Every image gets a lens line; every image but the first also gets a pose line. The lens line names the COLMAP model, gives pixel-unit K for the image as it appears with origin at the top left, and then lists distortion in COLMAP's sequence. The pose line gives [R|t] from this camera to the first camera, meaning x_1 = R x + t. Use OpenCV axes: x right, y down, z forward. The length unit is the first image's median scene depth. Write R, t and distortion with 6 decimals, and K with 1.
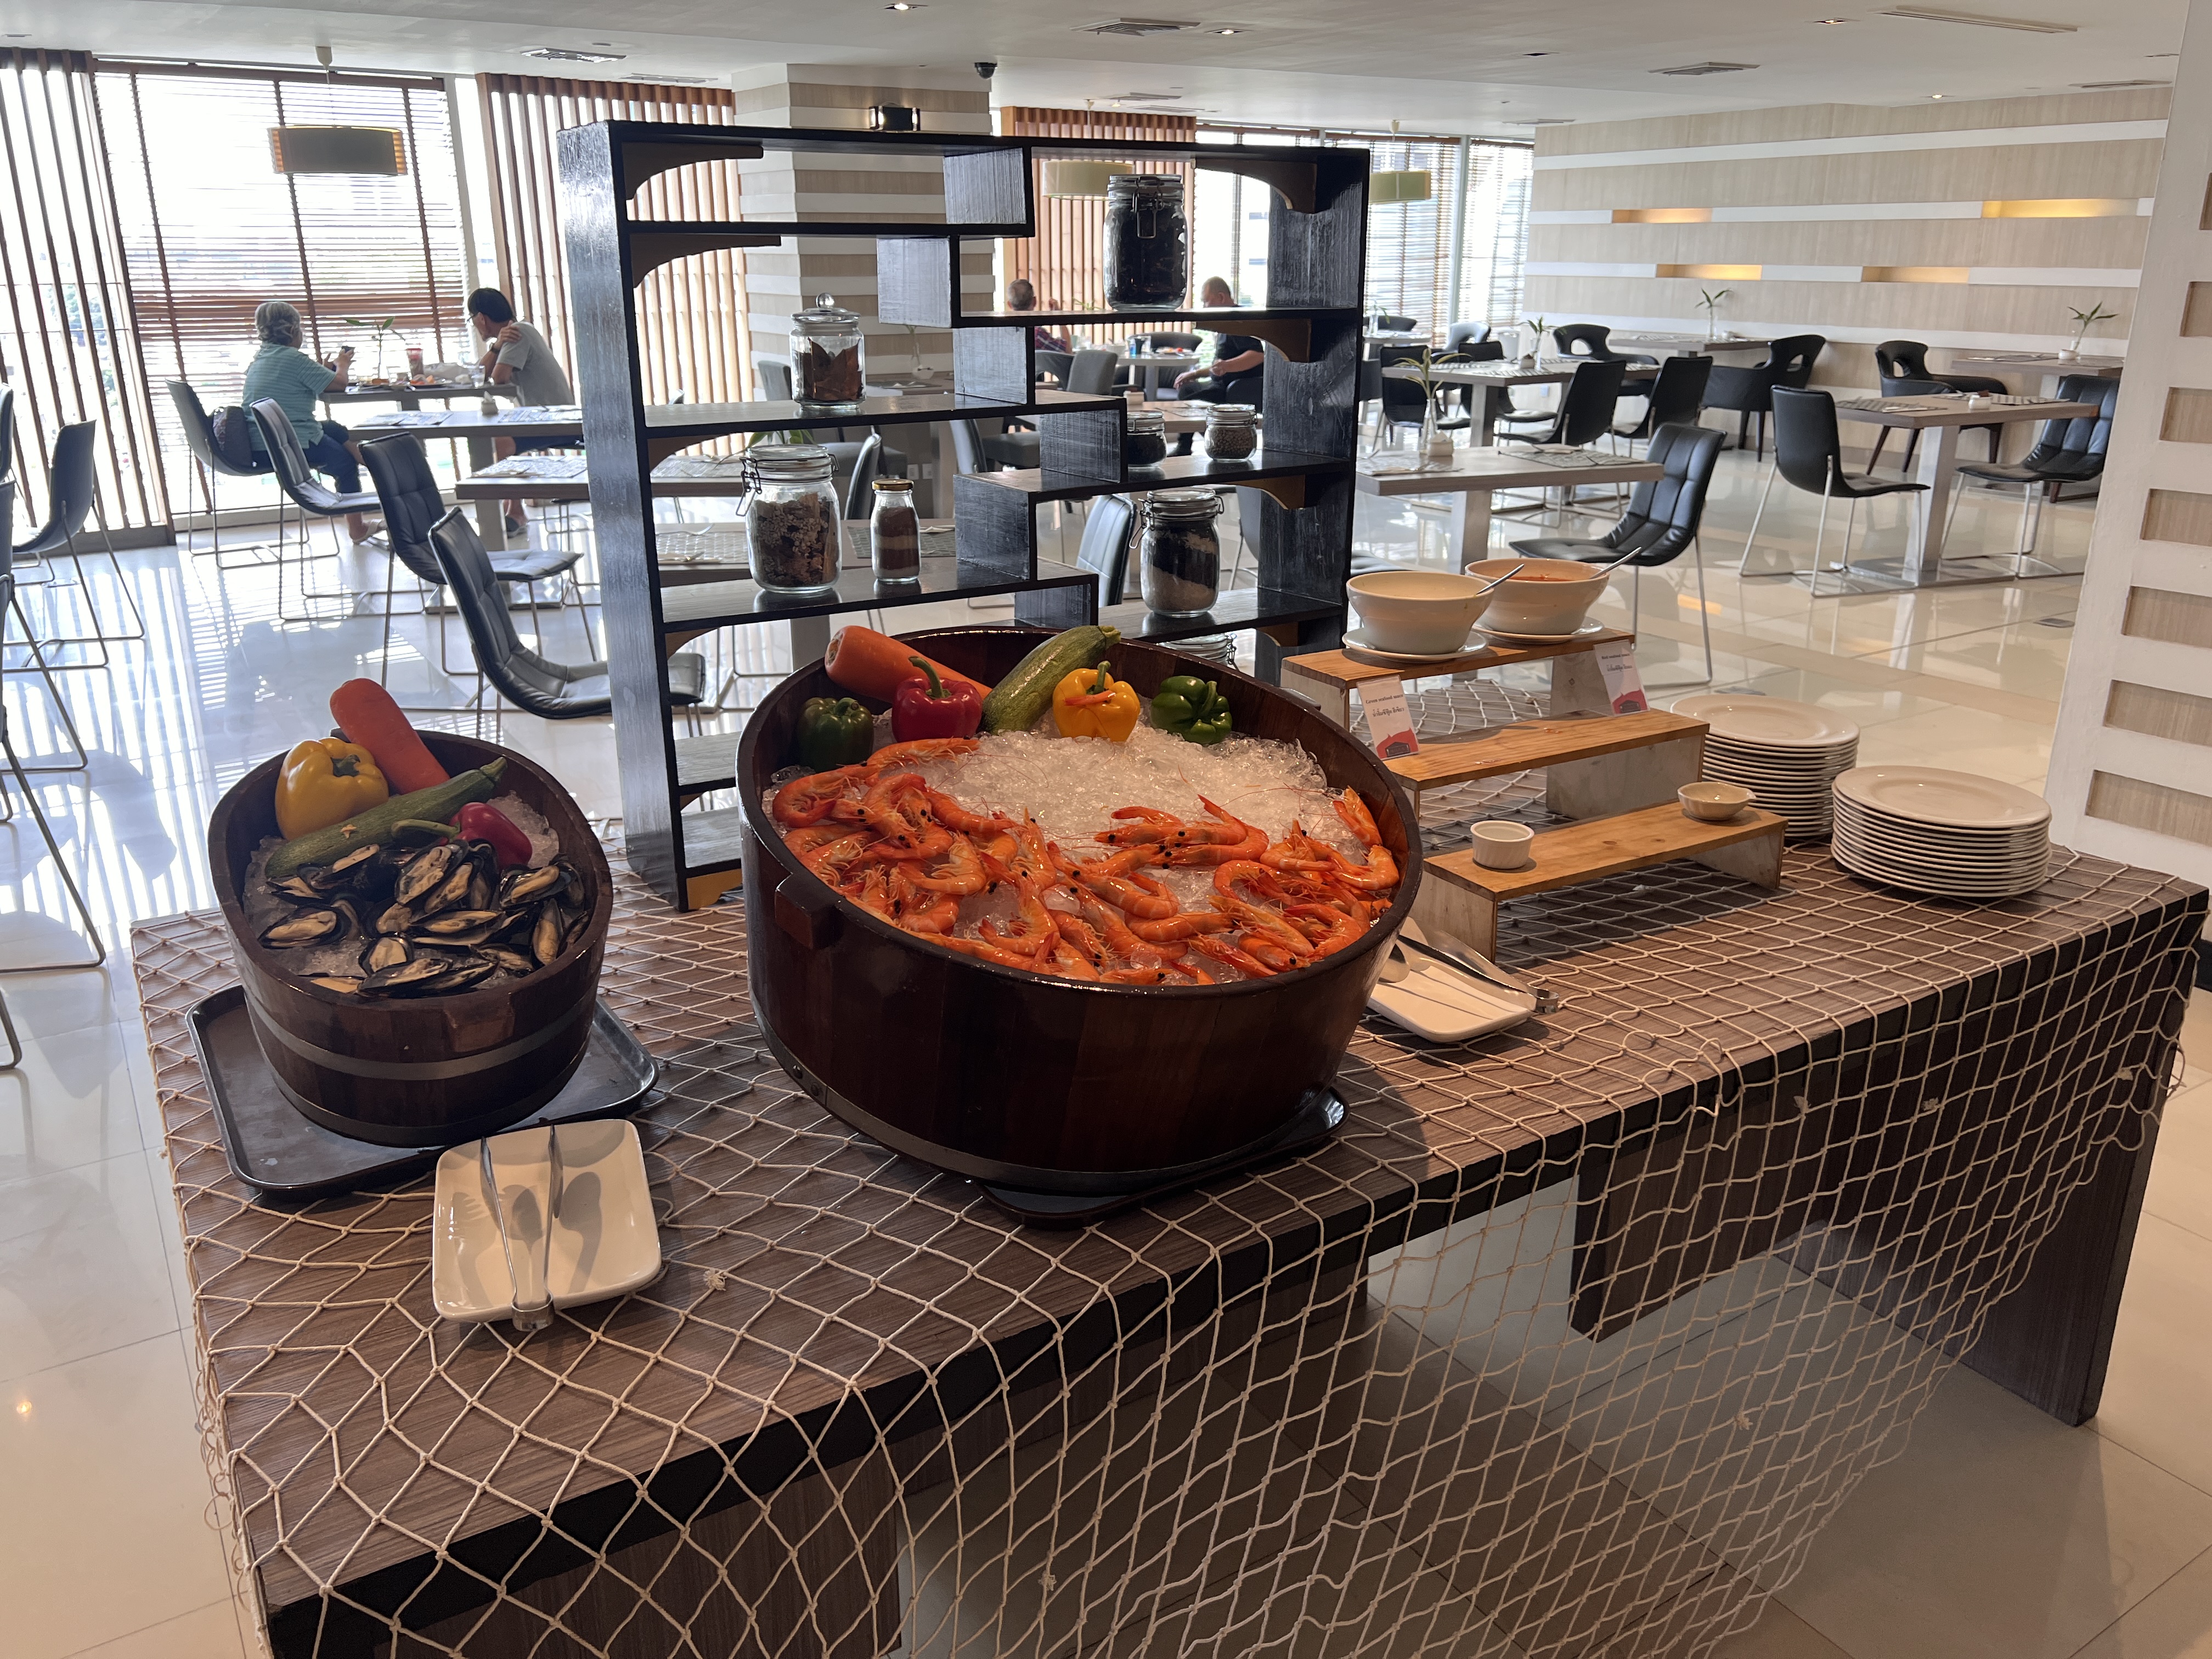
lens RADIAL K [[1651.5, 0, 1104.5], [0, 1651.5, 820.0], [0, 0, 1]] dist [0.033174, -0.043803]
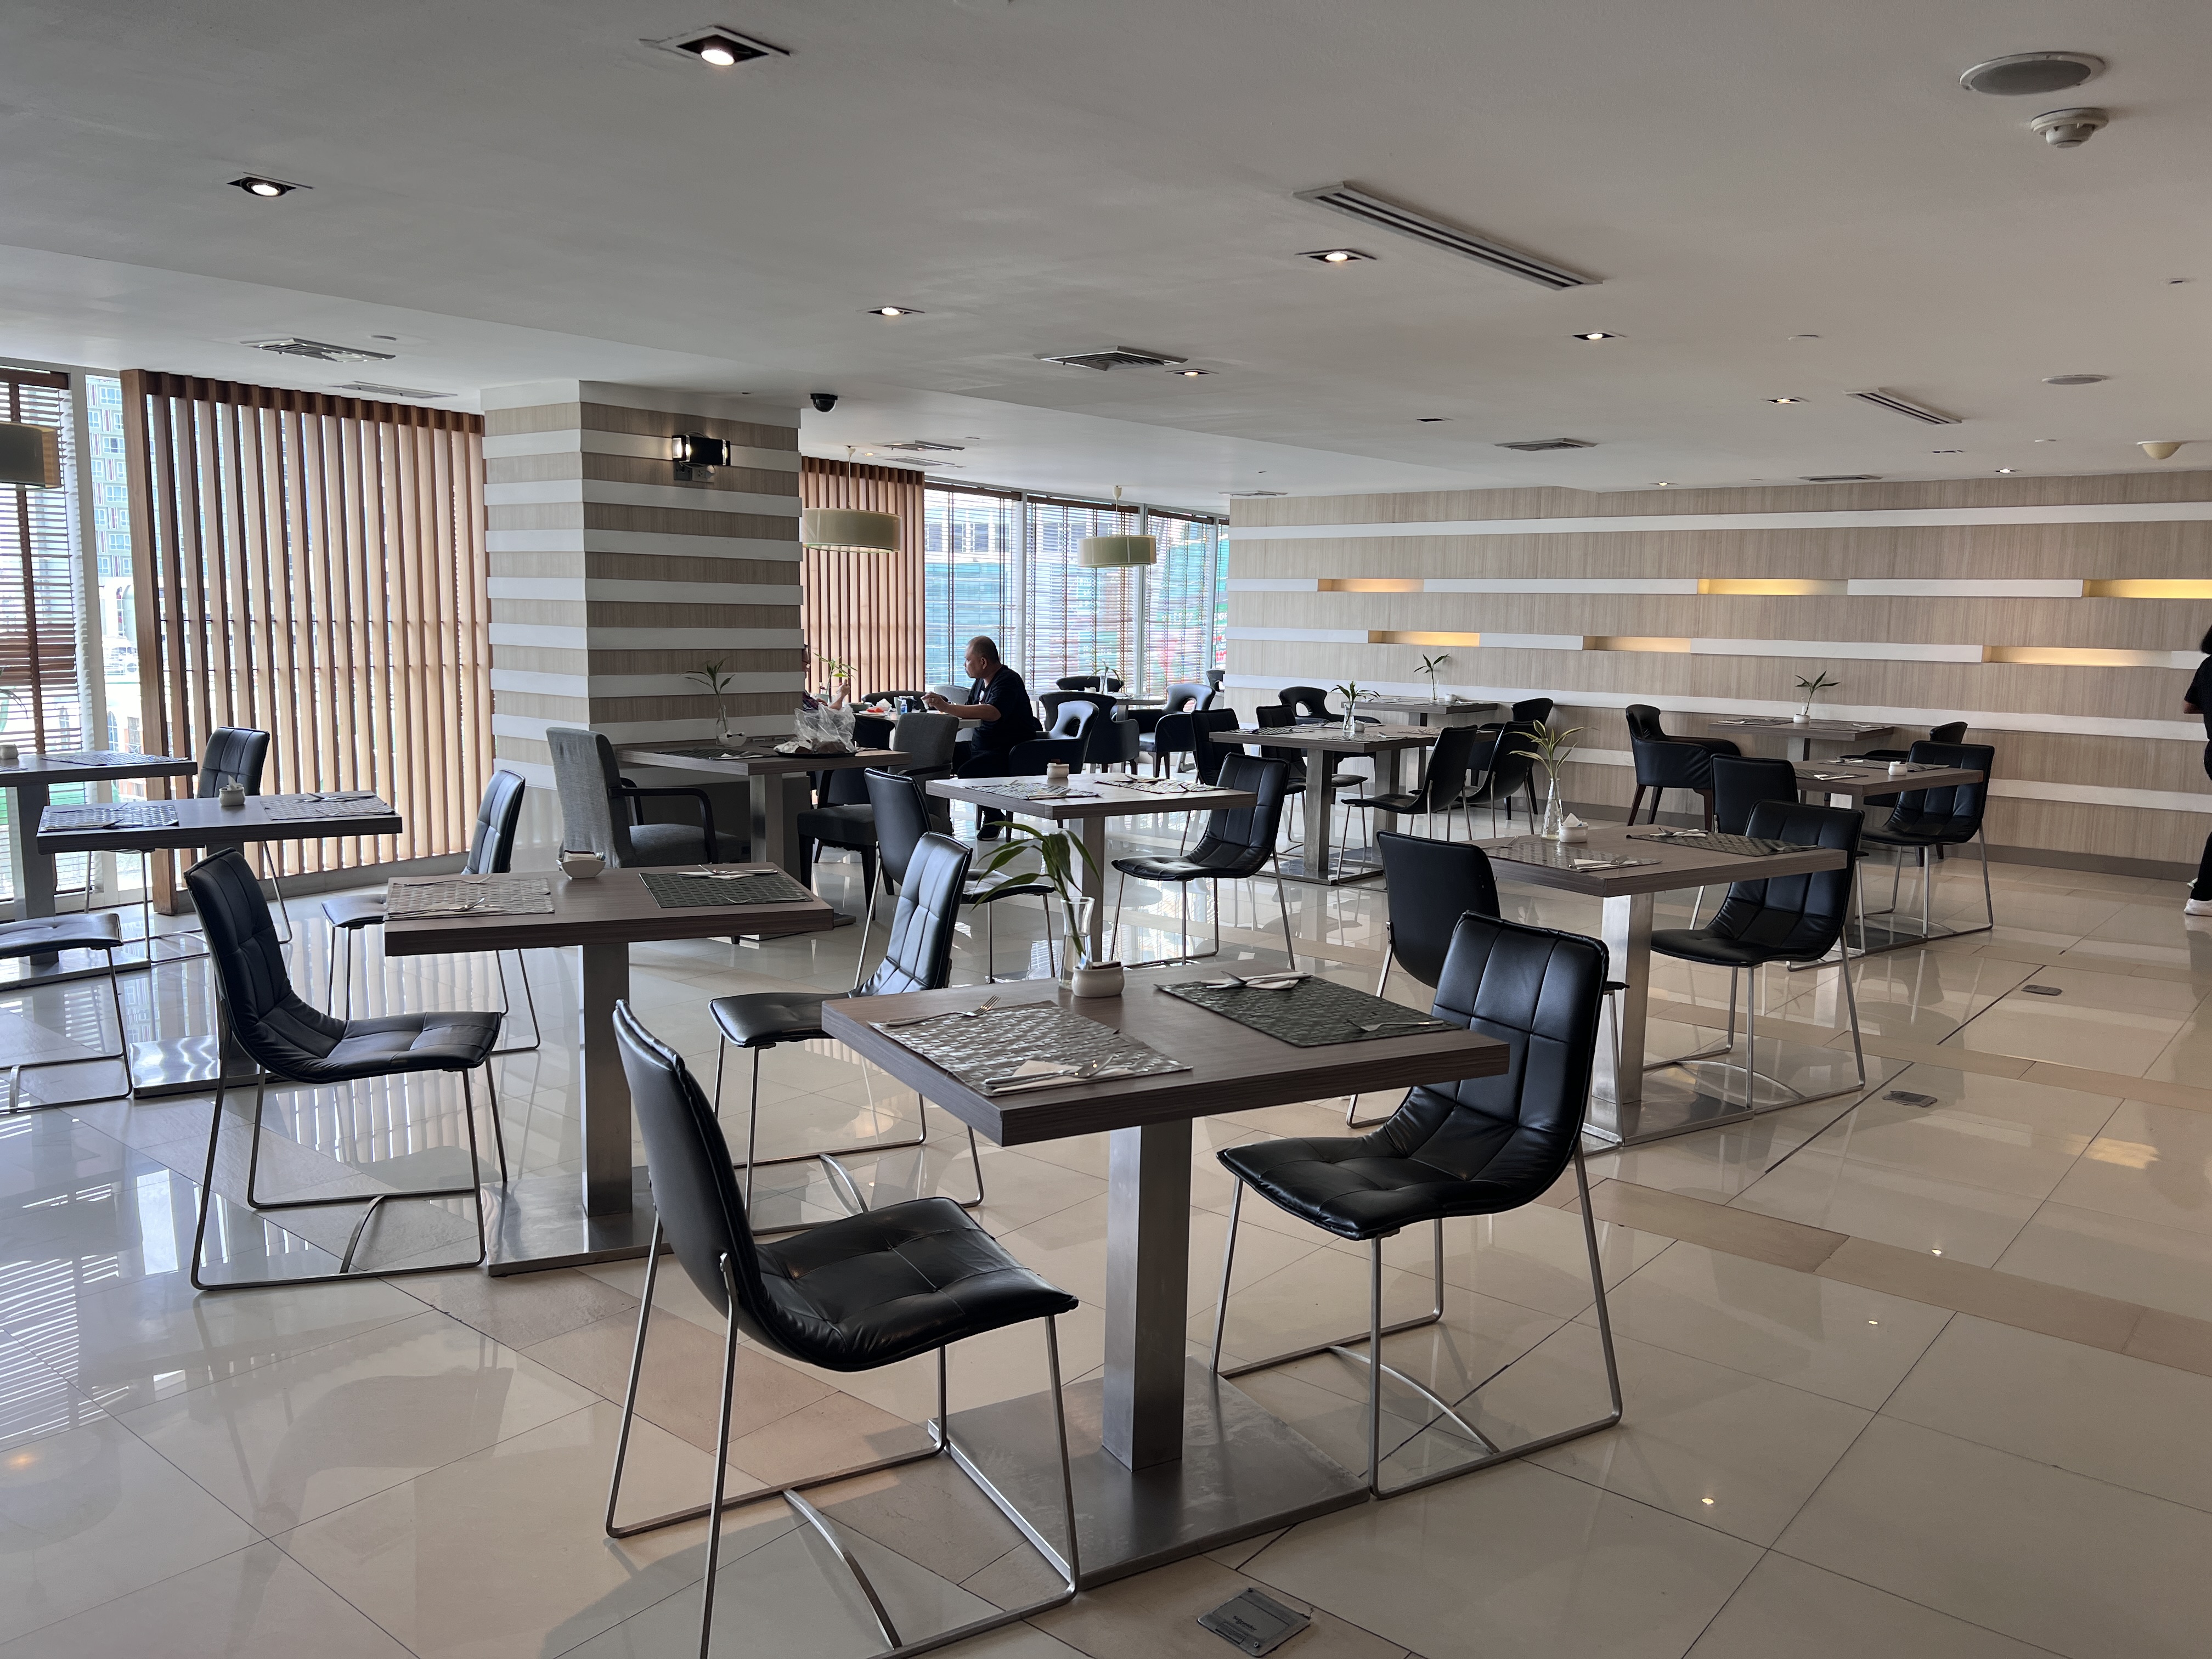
lens RADIAL K [[1651.5, 0, 1106.4], [0, 1651.5, 833.6], [0, 0, 1]] dist [0.033174, -0.043803]
pose [[0.949205, -0.021847, 0.313899, -0.166084], [0.083472, 0.979328, -0.184251, -0.047746], [-0.303384, 0.201094, 0.931407, 0.155746]]
